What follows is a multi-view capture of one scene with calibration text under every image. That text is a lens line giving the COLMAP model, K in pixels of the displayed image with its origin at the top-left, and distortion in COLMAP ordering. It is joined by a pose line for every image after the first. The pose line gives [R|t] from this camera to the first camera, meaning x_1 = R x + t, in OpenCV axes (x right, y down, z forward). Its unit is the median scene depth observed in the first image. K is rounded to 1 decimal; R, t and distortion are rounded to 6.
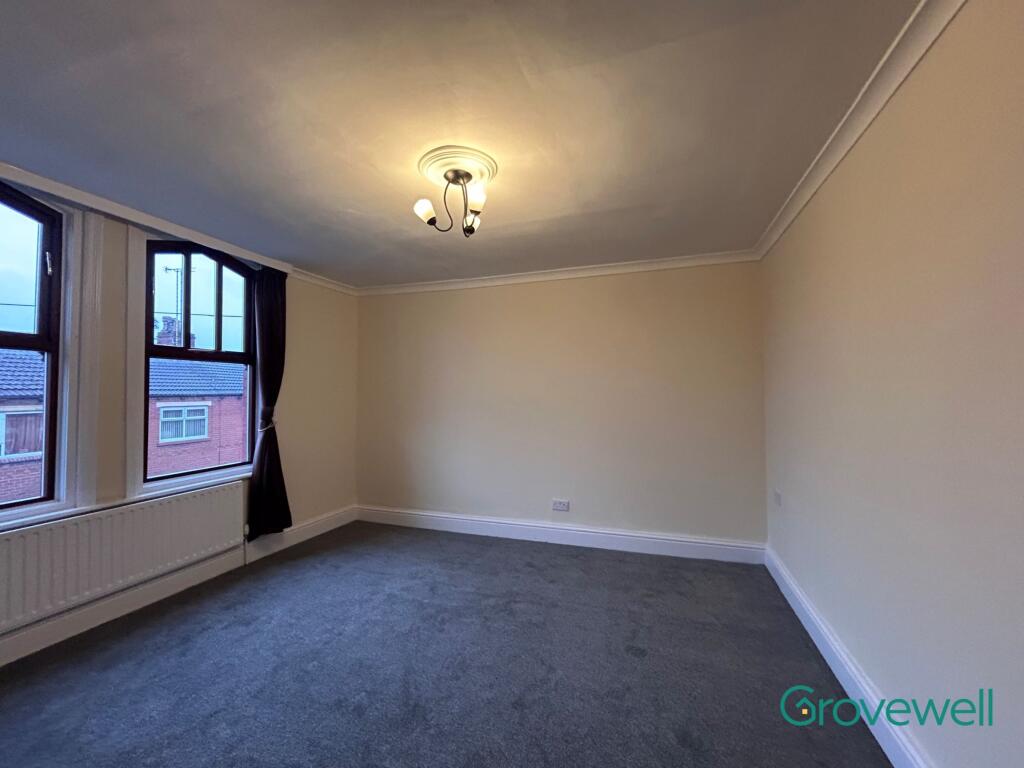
lens RADIAL K [[414.5, 0, 519.2], [0, 414.5, 382.9], [0, 0, 1]] dist [-0.003948, 0.000376]
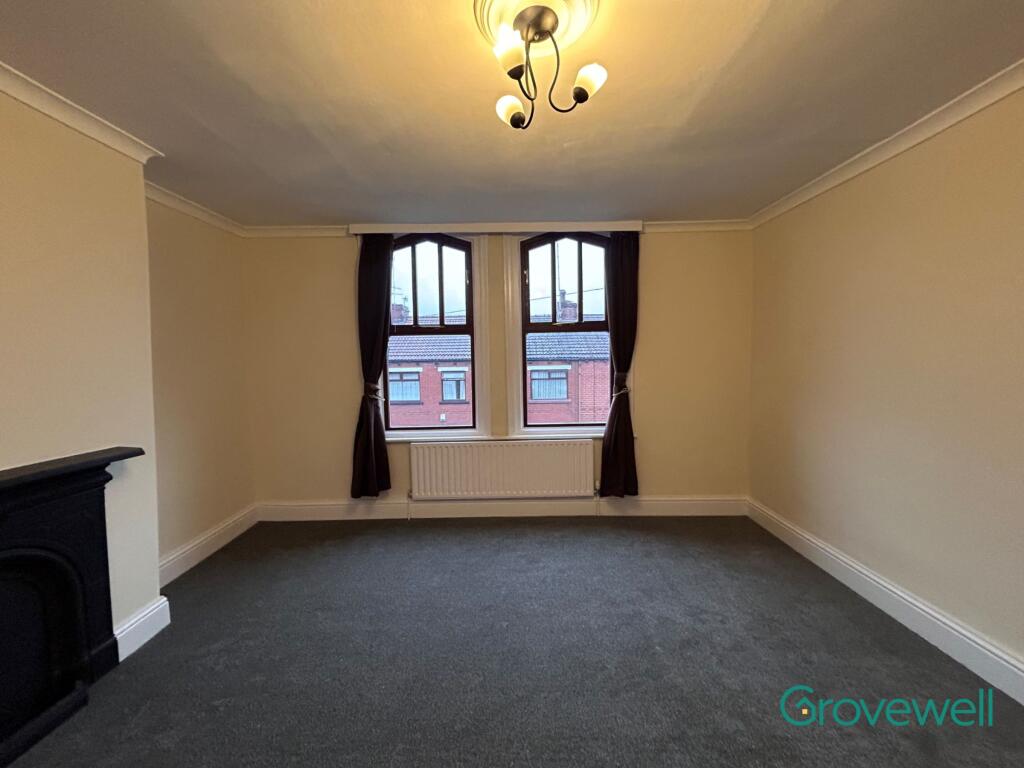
lens RADIAL K [[414.5, 0, 515.7], [0, 414.5, 382.0], [0, 0, 1]] dist [-0.003948, 0.000376]
pose [[0.307038, 0.040146, -0.950850, 0.319457], [0.036841, 0.997860, 0.054028, 0.020756], [0.950984, -0.051619, 0.304902, 0.518061]]
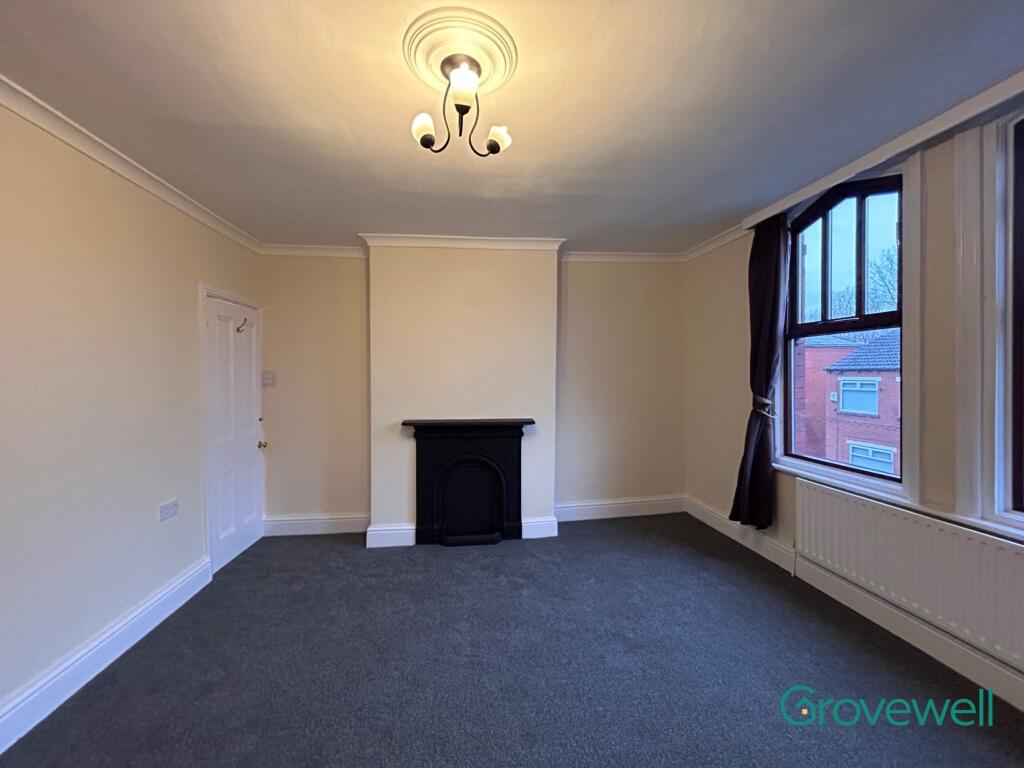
lens RADIAL K [[414.5, 0, 512.0], [0, 414.5, 379.5], [0, 0, 1]] dist [-0.003948, 0.000376]
pose [[-0.905747, 0.008097, -0.423741, 0.151093], [0.012513, 0.999893, -0.007639, 0.028910], [0.423633, -0.012221, -0.905751, 0.906812]]
